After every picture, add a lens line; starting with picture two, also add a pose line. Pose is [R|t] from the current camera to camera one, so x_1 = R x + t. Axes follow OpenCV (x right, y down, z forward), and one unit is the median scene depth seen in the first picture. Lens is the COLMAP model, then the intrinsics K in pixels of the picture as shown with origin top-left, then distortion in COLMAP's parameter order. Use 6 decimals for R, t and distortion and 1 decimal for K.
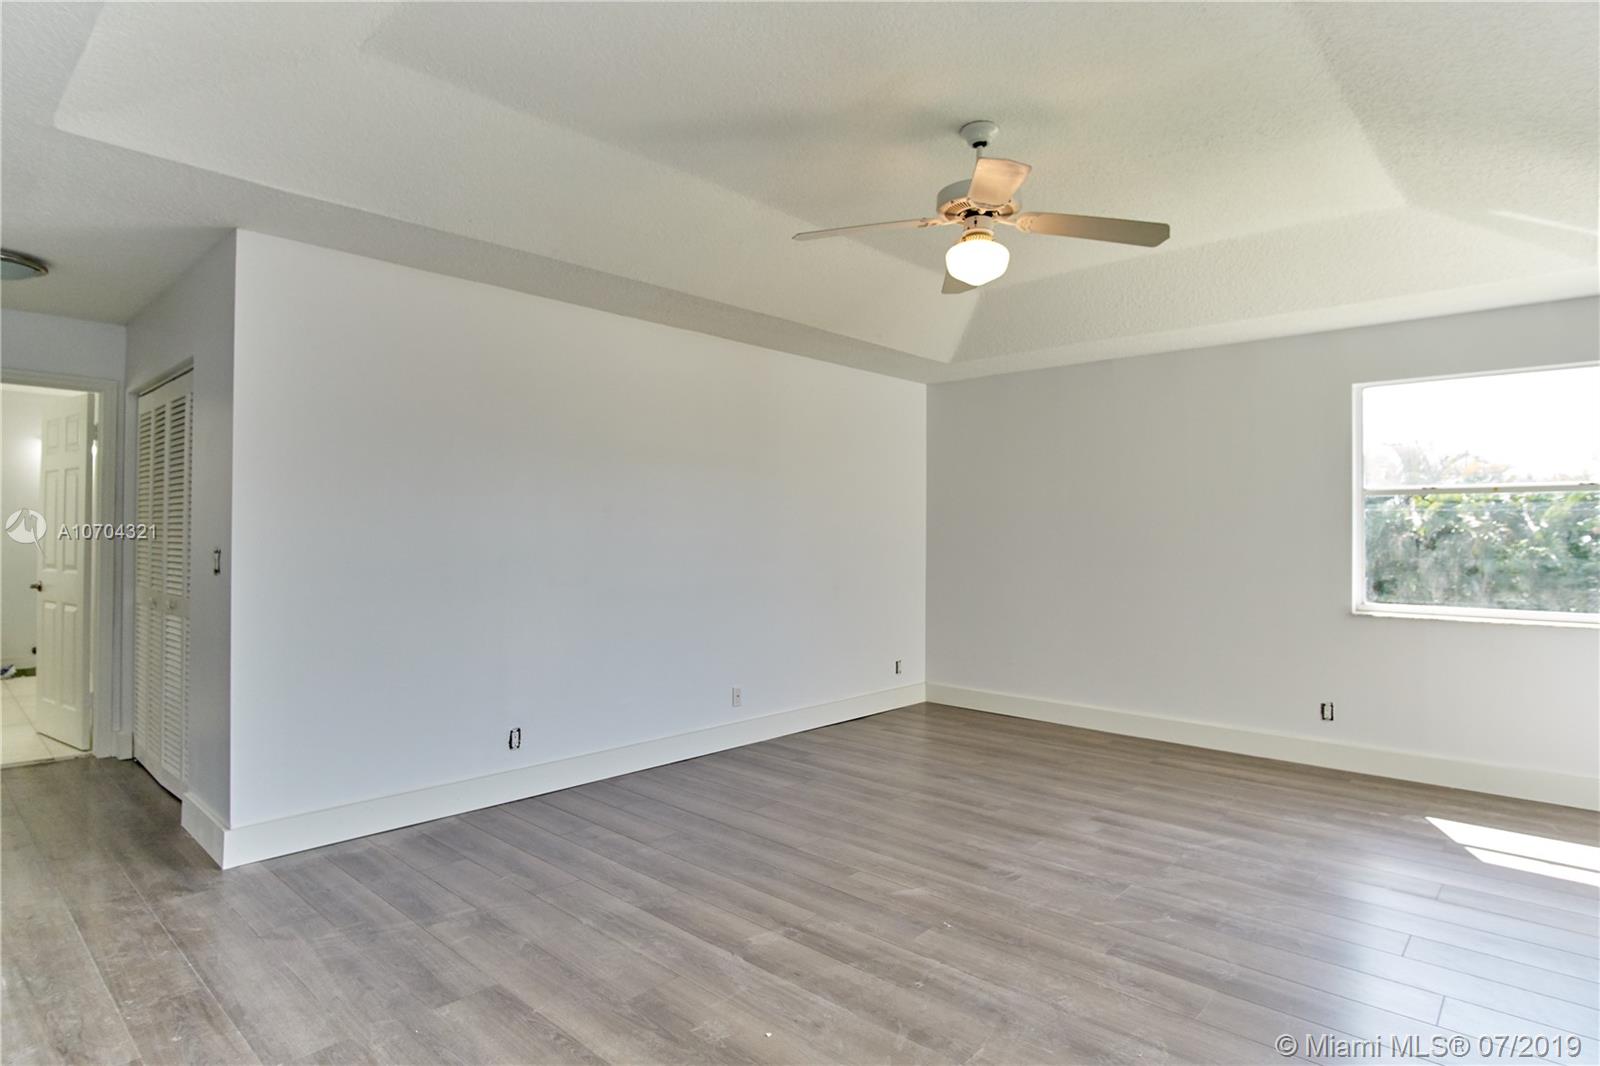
lens RADIAL K [[851.8, 0, 801.2], [0, 851.8, 523.9], [0, 0, 1]] dist [-0.033988, 0.008563]
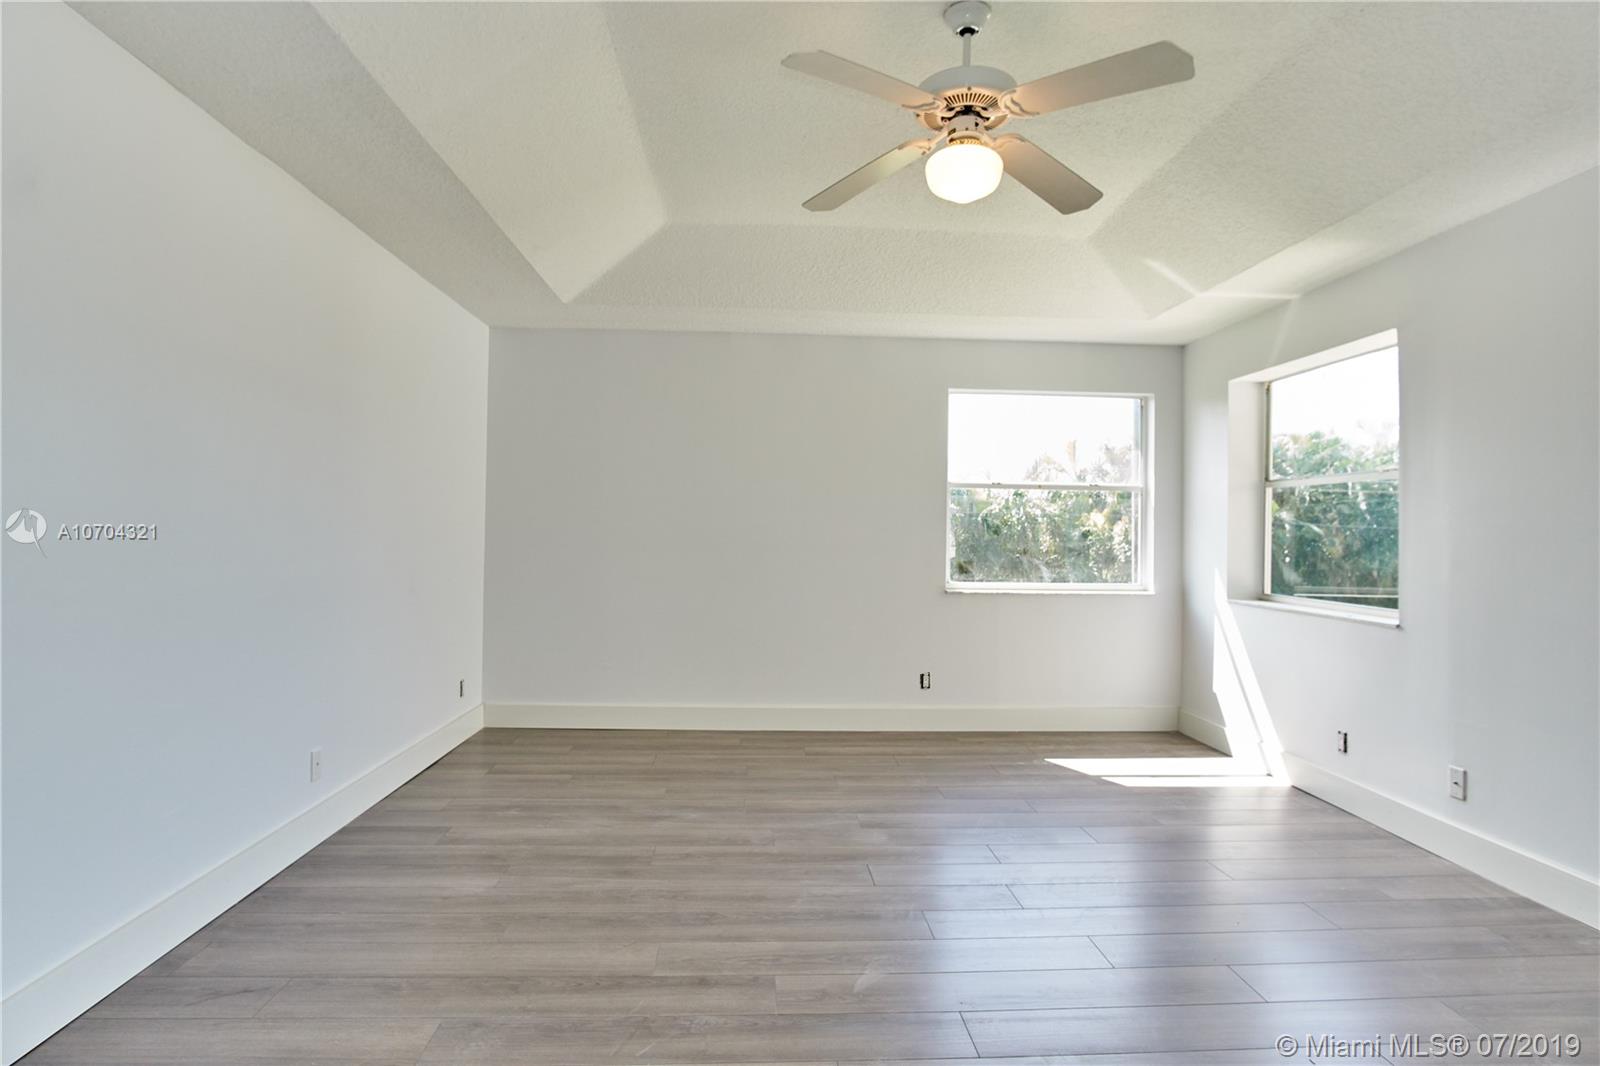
lens RADIAL K [[851.8, 0, 801.2], [0, 851.8, 523.9], [0, 0, 1]] dist [-0.033988, 0.008563]
pose [[0.703991, 0.011259, 0.710119, -0.324357], [-0.017685, 0.999842, 0.001680, 0.018674], [-0.709988, -0.013741, 0.704079, 0.366515]]
